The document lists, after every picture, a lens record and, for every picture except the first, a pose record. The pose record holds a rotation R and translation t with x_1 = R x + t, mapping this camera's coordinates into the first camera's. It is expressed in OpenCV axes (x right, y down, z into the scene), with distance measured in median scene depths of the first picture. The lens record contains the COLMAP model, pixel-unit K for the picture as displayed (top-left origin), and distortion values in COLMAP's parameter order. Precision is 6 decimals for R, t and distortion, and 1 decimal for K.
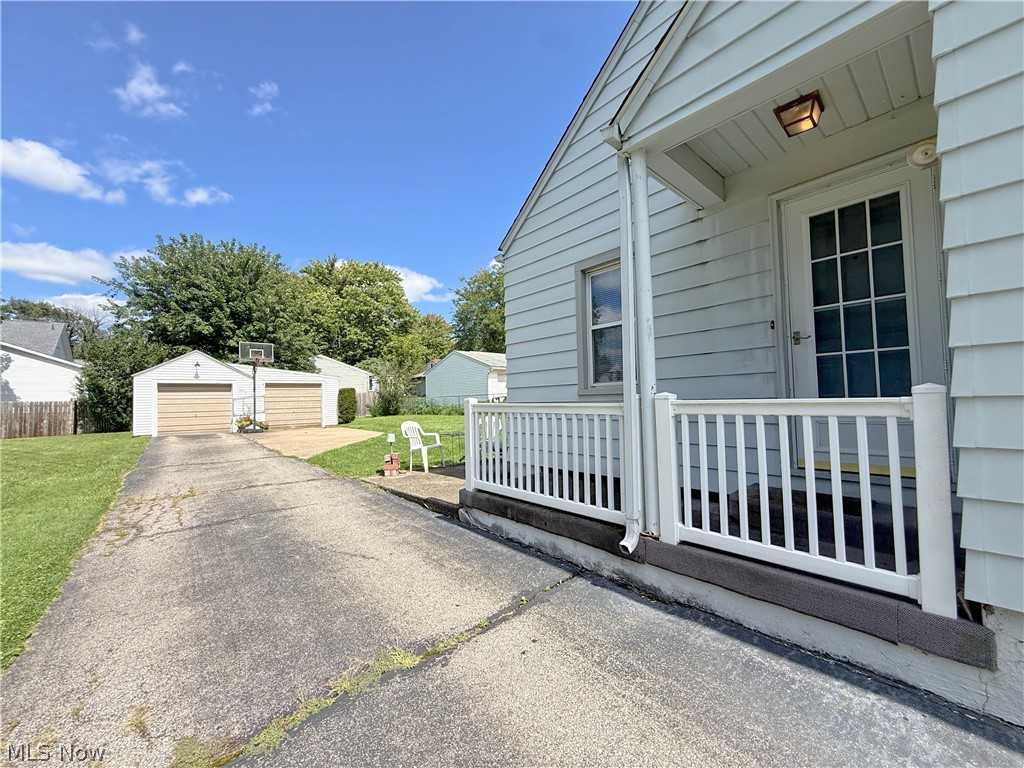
lens RADIAL K [[406.4, 0, 508.9], [0, 406.4, 386.9], [0, 0, 1]] dist [0.000730, 0.000124]
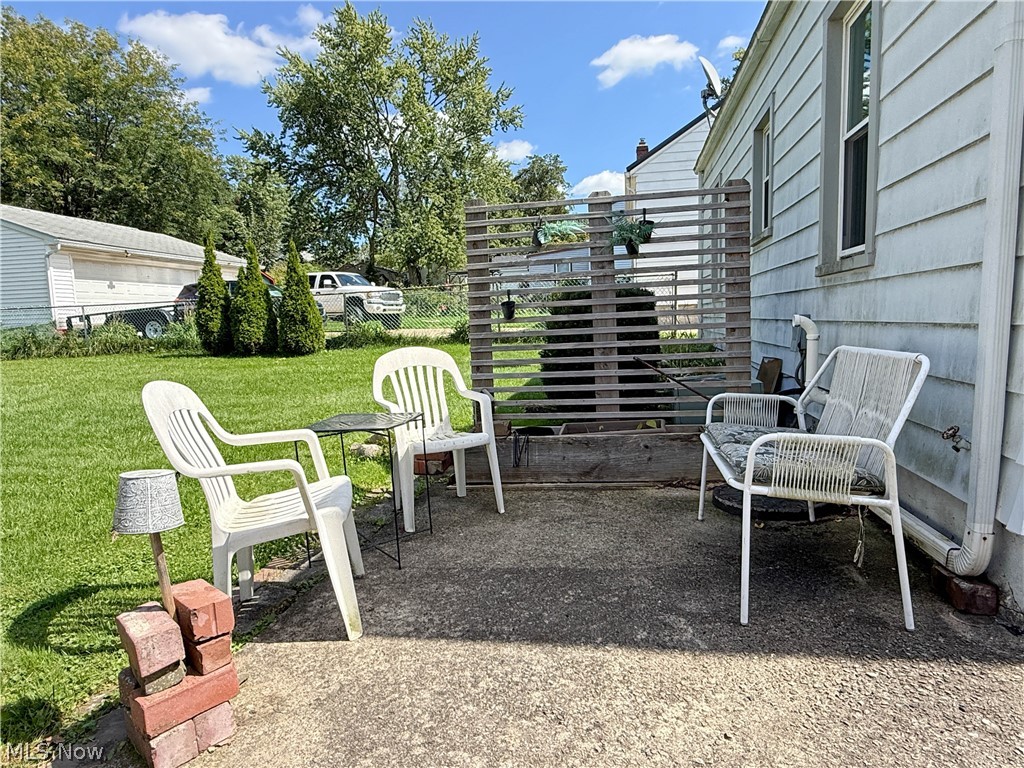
lens RADIAL K [[634.3, 0, 512.0], [0, 634.3, 384.0], [0, 0, 1]] dist [0.002850, 0.000809]
pose [[0.774498, -0.067368, 0.628979, -0.105427], [-0.008539, 0.993109, 0.116884, 0.016237], [-0.632518, -0.095897, 0.768586, 0.231342]]
